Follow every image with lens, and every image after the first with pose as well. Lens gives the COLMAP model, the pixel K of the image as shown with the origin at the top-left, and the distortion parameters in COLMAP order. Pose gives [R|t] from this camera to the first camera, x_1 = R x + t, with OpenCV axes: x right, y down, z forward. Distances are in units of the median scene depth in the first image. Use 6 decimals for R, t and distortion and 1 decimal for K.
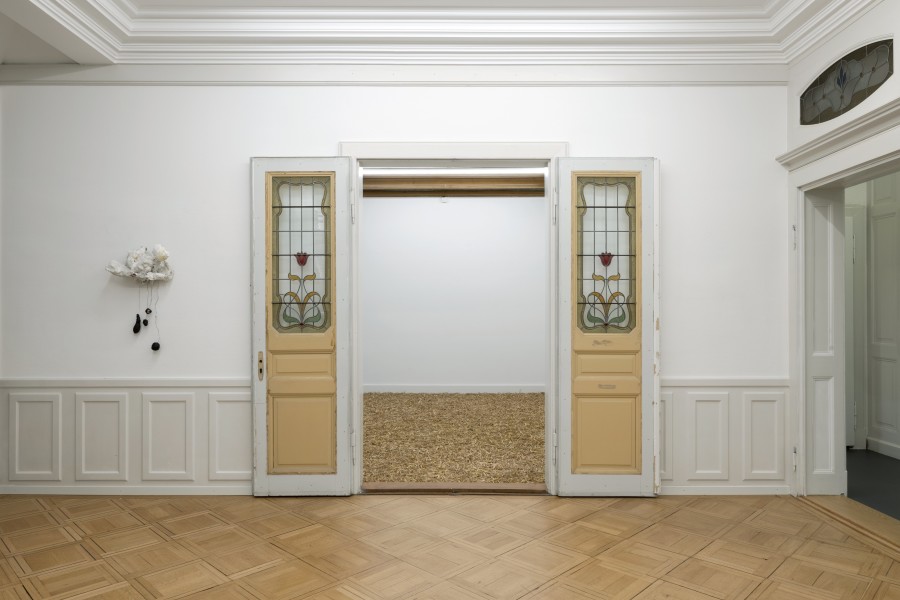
lens RADIAL K [[575.2, 0, 450.0], [0, 575.2, 302.6], [0, 0, 1]] dist [0.000025, 0.000000]
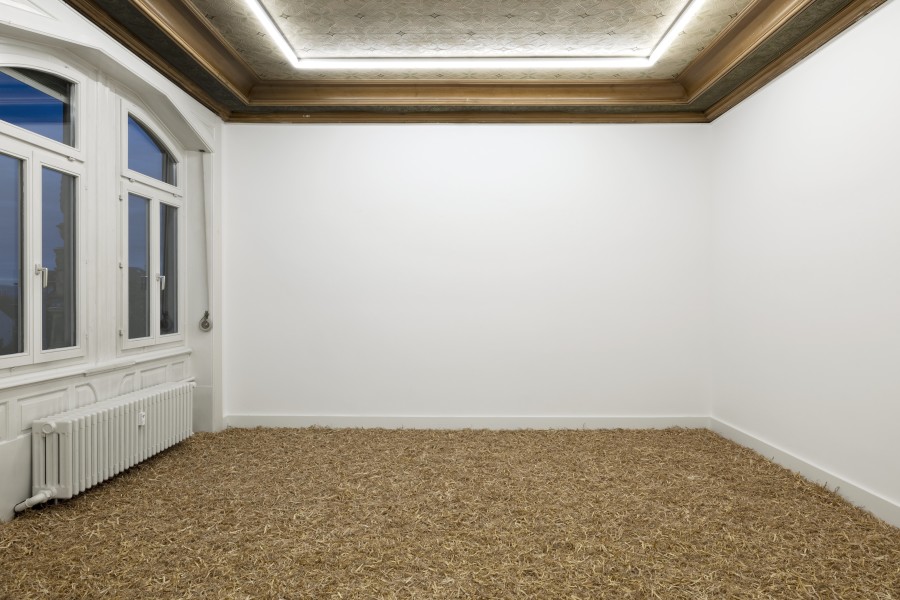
lens RADIAL K [[542.0, 0, 449.8], [0, 542.0, 298.6], [0, 0, 1]] dist [-0.000655, -0.000127]
pose [[0.999511, 0.000912, -0.031249, -0.008236], [-0.000648, 0.999964, 0.008472, 0.007924], [0.031255, -0.008447, 0.999476, 0.404353]]
